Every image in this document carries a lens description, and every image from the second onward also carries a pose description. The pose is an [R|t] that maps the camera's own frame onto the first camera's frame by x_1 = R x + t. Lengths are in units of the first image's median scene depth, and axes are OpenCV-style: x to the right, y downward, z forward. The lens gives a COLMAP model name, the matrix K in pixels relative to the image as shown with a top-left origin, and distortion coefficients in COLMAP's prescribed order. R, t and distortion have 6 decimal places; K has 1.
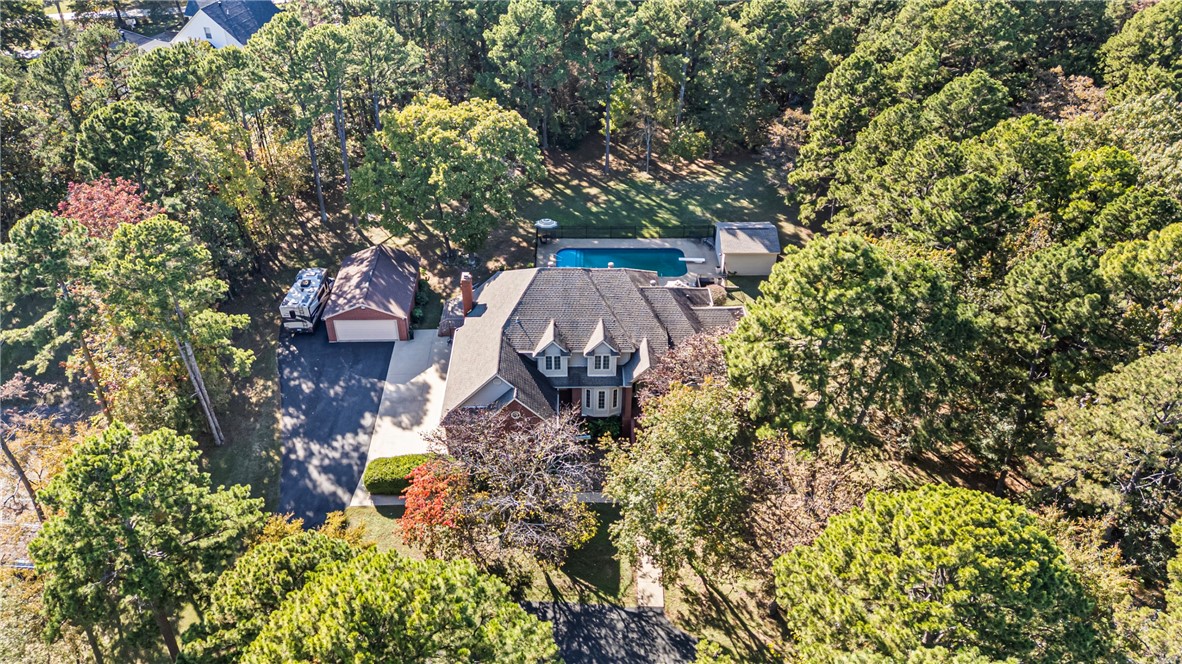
lens RADIAL K [[857.3, 0, 594.5], [0, 857.3, 329.6], [0, 0, 1]] dist [0.014500, 0.000500]
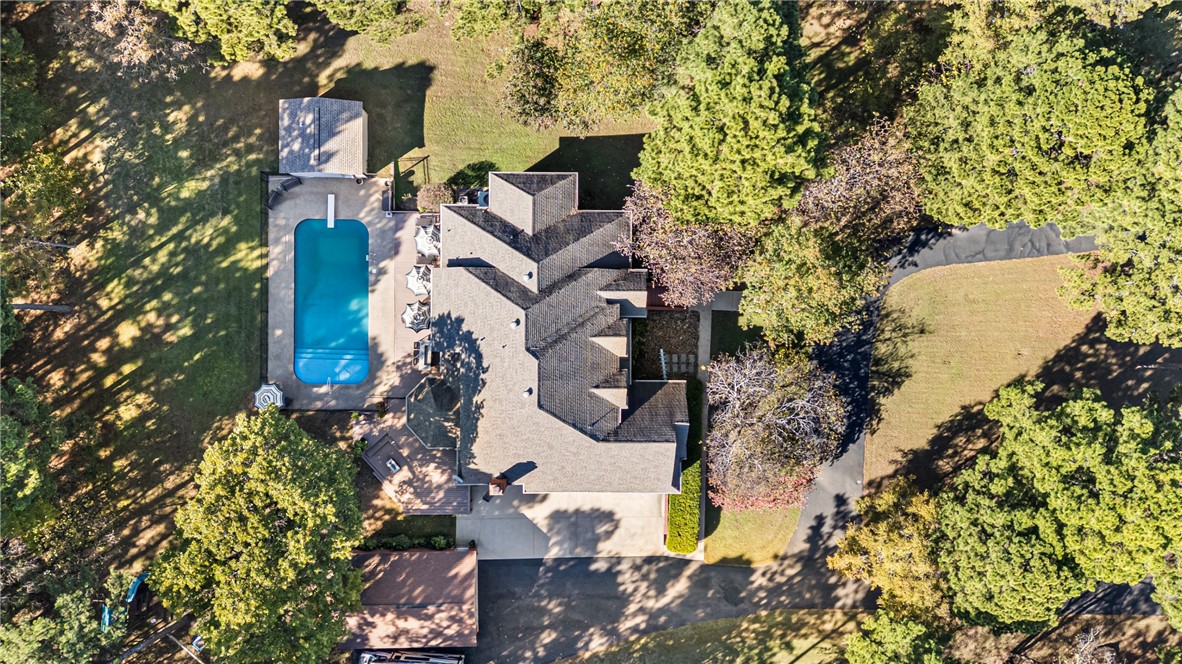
lens RADIAL K [[857.3, 0, 591.3], [0, 857.3, 339.4], [0, 0, 1]] dist [0.014500, 0.000500]
pose [[0.027853, -0.999353, -0.022750, 0.026405], [0.571260, -0.002763, 0.820765, -0.755957], [-0.820296, -0.035857, 0.570814, 0.452681]]
